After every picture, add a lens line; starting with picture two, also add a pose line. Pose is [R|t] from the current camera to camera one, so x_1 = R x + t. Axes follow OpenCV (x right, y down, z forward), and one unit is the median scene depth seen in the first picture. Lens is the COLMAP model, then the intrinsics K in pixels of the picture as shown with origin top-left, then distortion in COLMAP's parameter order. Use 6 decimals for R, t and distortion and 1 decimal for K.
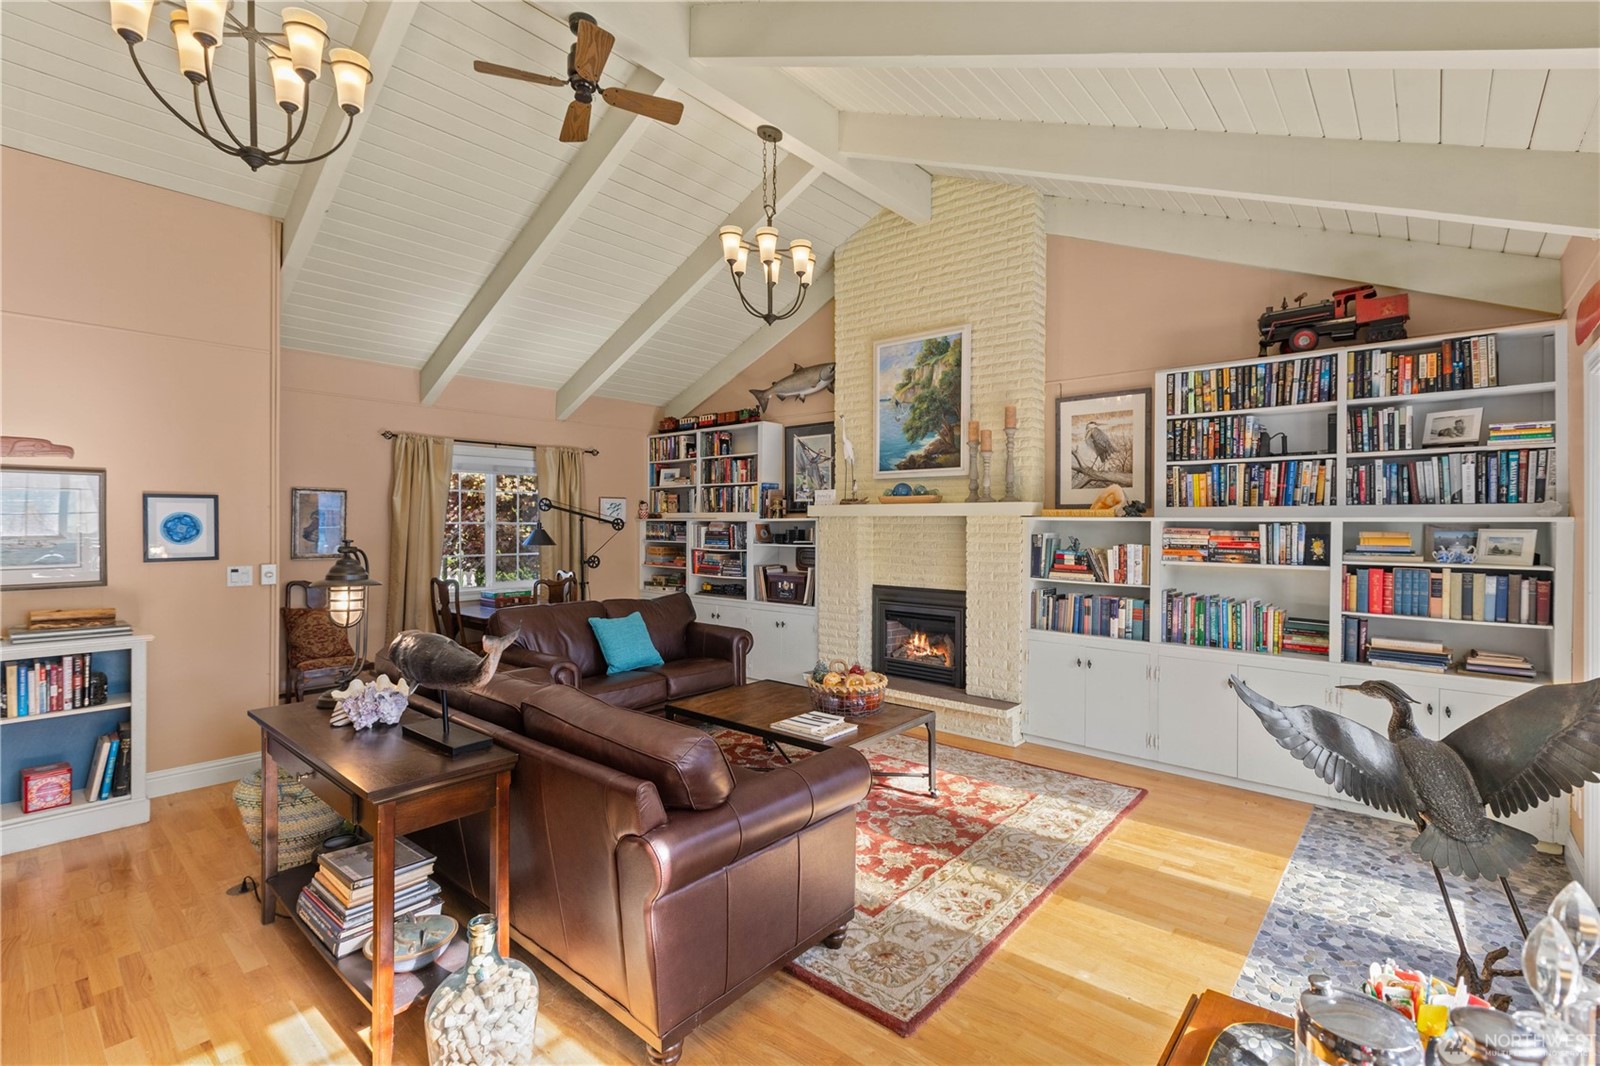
lens RADIAL K [[714.7, 0, 795.6], [0, 714.7, 529.9], [0, 0, 1]] dist [0.002085, 0.000293]
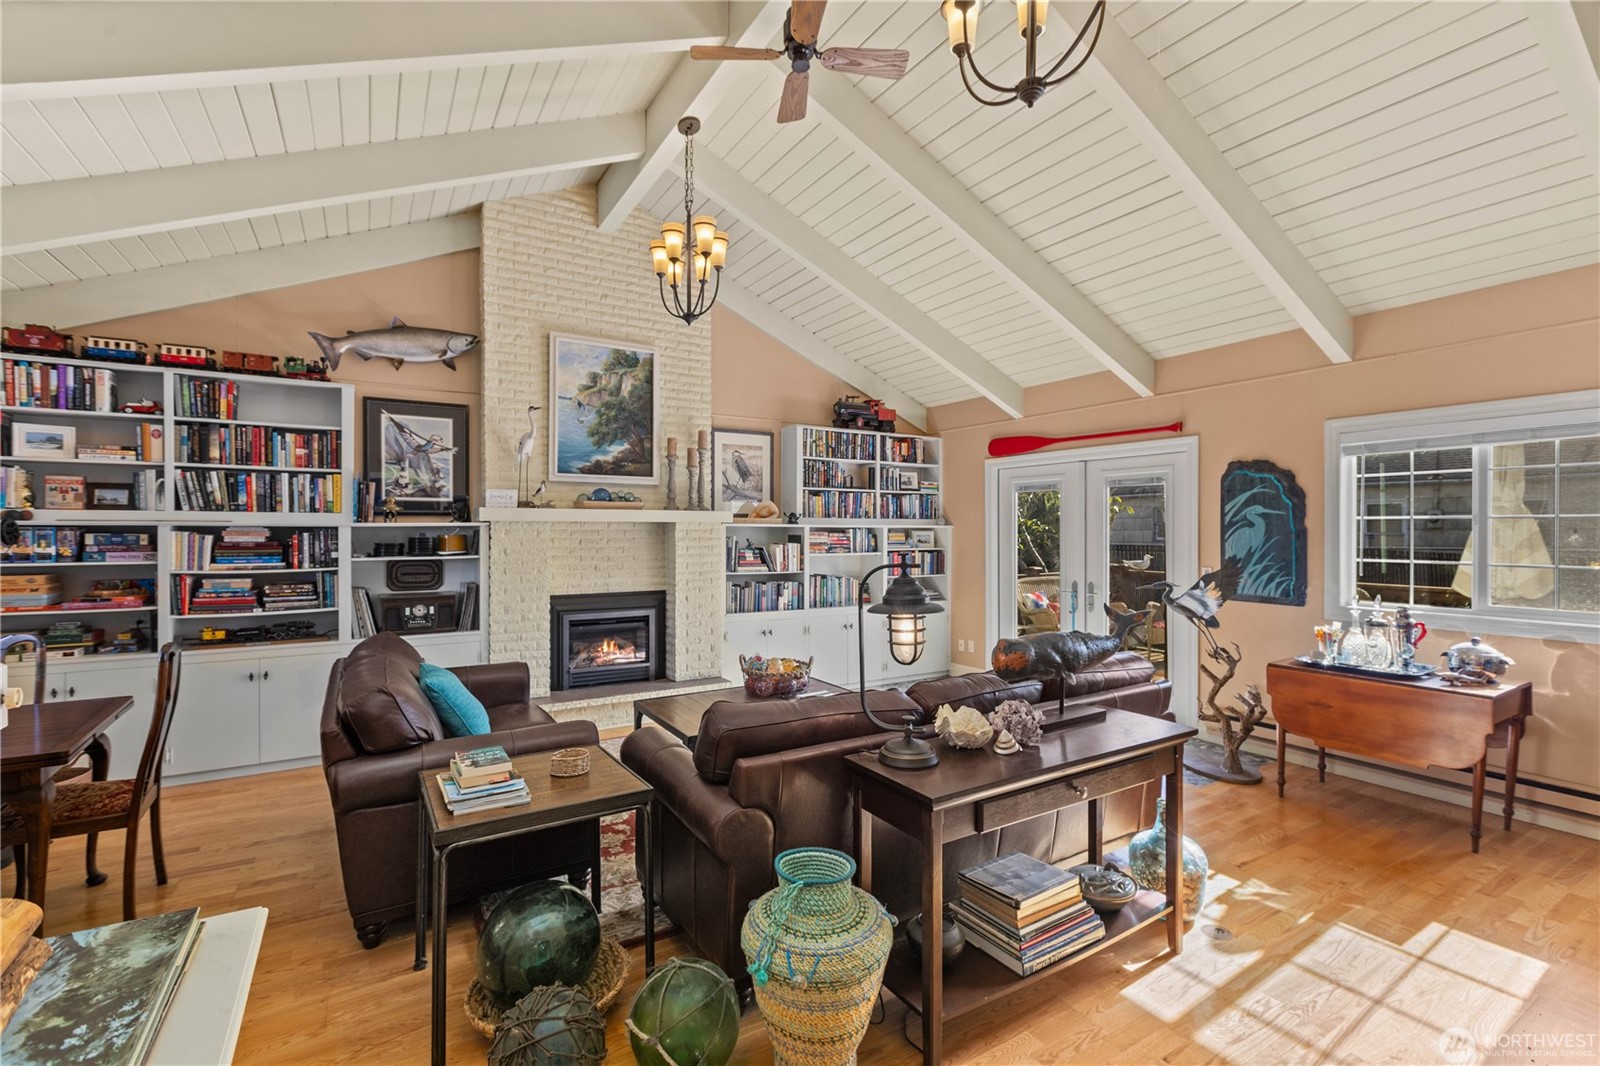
lens RADIAL K [[720.7, 0, 801.4], [0, 720.7, 532.3], [0, 0, 1]] dist [0.000268, 0.000248]
pose [[0.297526, -0.008678, 0.954674, -0.780836], [0.007407, 0.999950, 0.006781, -0.009999], [-0.954685, 0.005054, 0.297575, 0.478357]]
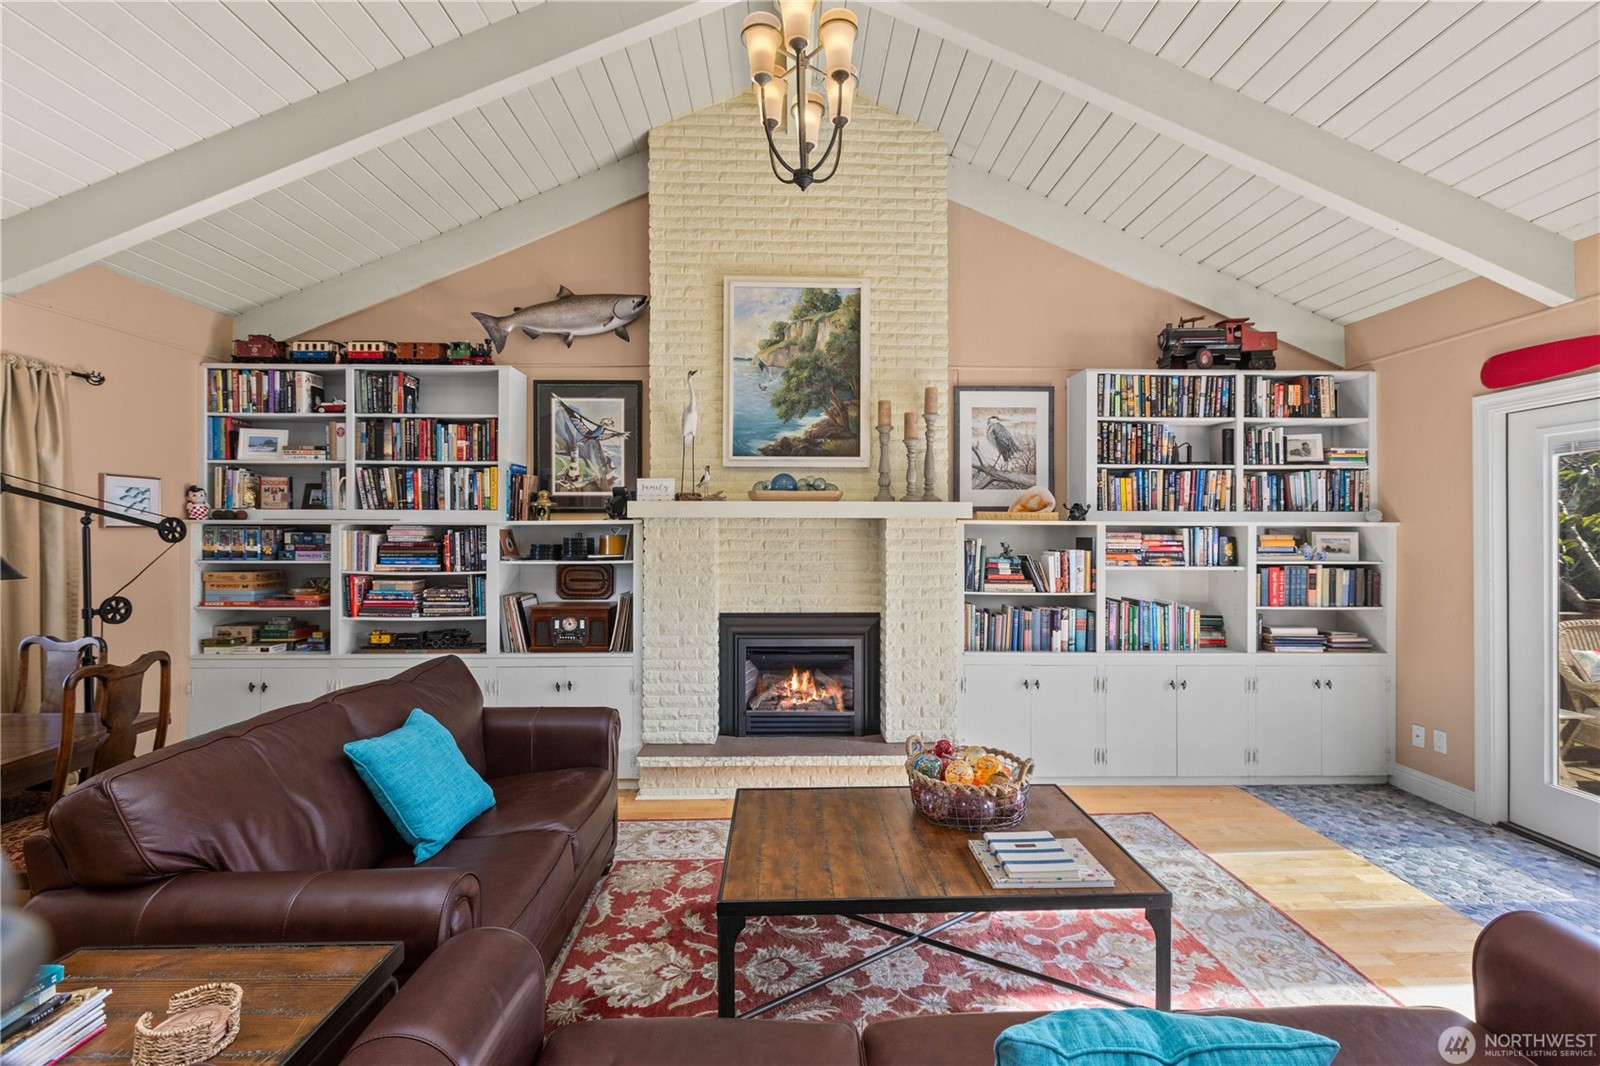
lens RADIAL K [[713.4, 0, 800.0], [0, 713.4, 533.0], [0, 0, 1]] dist [-0.001383, -0.000100]
pose [[0.736671, -0.003588, 0.676242, -0.368583], [0.007273, 0.999970, -0.002617, -0.001998], [-0.676212, 0.006846, 0.736675, 0.481788]]
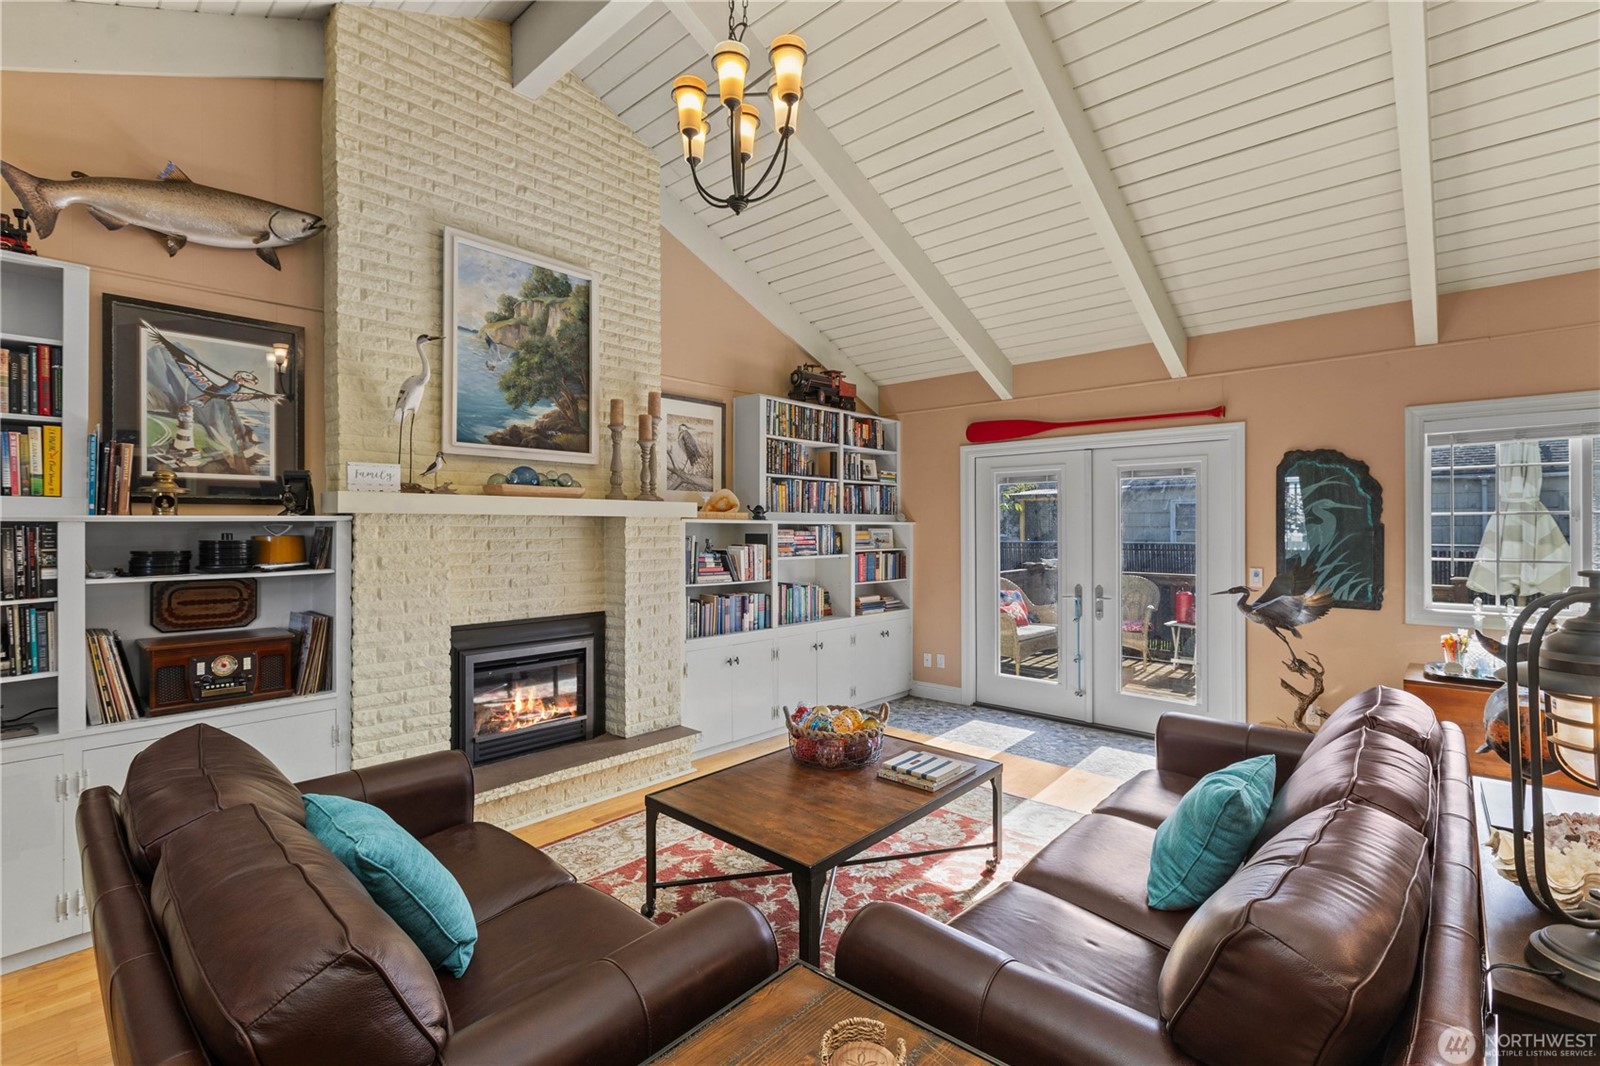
lens RADIAL K [[722.1, 0, 802.9], [0, 722.1, 526.4], [0, 0, 1]] dist [0.008073, -0.004364]
pose [[0.015438, -0.003826, 0.999874, -0.573249], [0.007622, 0.999964, 0.003709, -0.010273], [-0.999852, 0.007564, 0.015466, 0.790185]]
